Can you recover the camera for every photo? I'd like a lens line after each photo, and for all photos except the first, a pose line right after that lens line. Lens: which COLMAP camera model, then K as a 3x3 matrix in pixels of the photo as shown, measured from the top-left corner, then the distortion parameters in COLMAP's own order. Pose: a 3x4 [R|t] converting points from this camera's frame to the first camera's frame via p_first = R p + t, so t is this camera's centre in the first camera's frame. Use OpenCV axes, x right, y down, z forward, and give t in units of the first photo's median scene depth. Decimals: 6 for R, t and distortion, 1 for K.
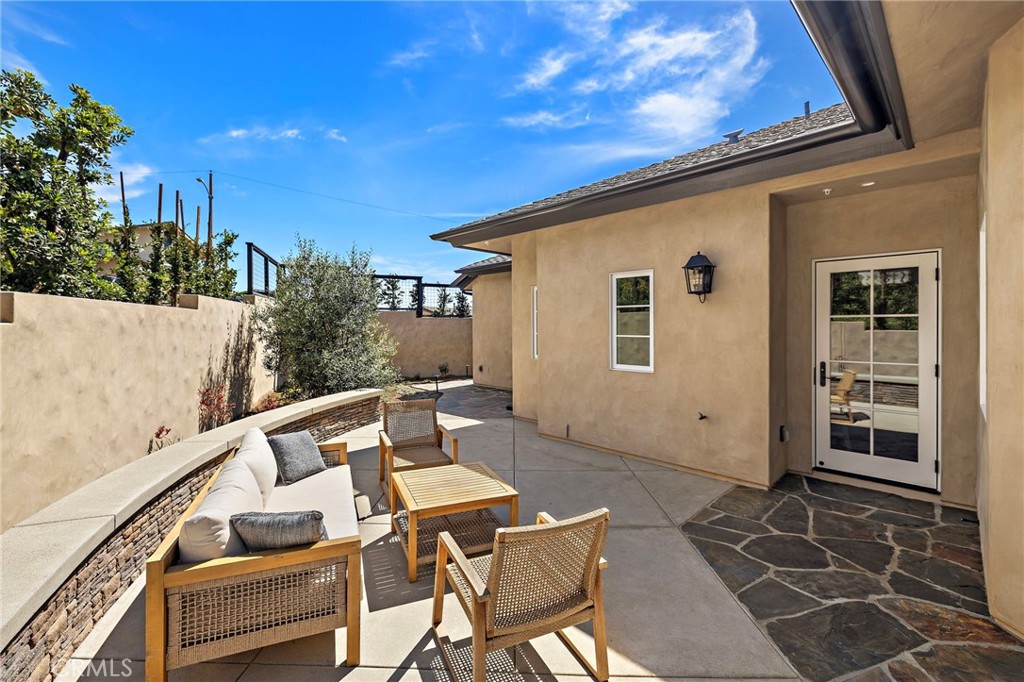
lens RADIAL K [[435.4, 0, 512.8], [0, 435.4, 333.1], [0, 0, 1]] dist [0.001069, 0.000142]
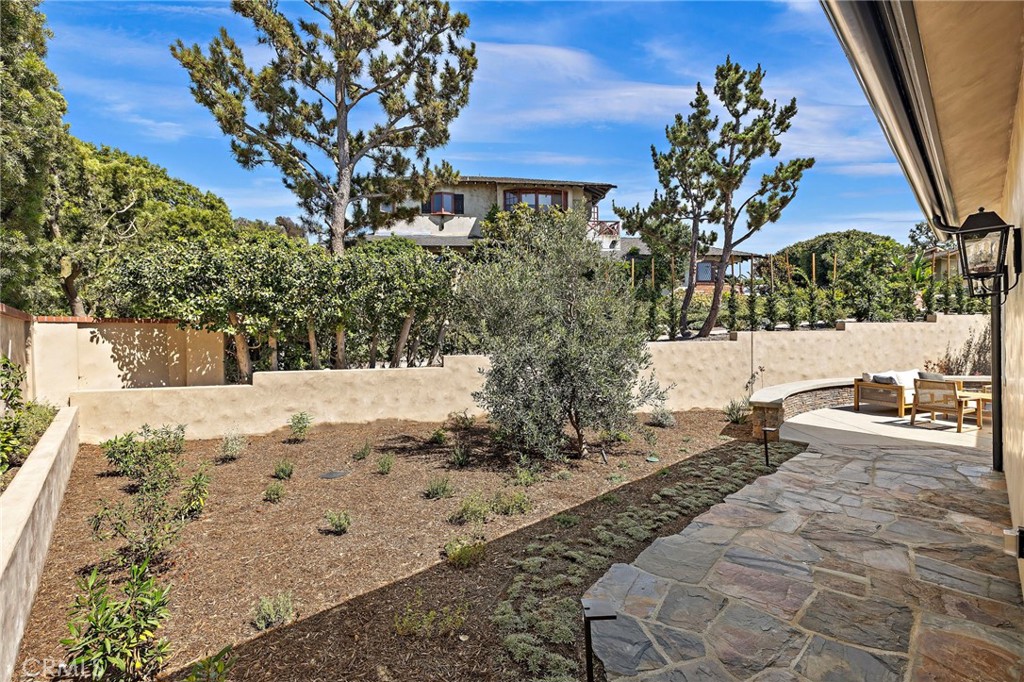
lens RADIAL K [[435.4, 0, 512.8], [0, 435.4, 333.1], [0, 0, 1]] dist [0.001069, 0.000142]
pose [[-0.038172, -0.002885, -0.999267, 2.002252], [-0.009089, 0.999955, -0.002540, 0.024508], [0.999230, 0.008985, -0.038197, -1.269183]]
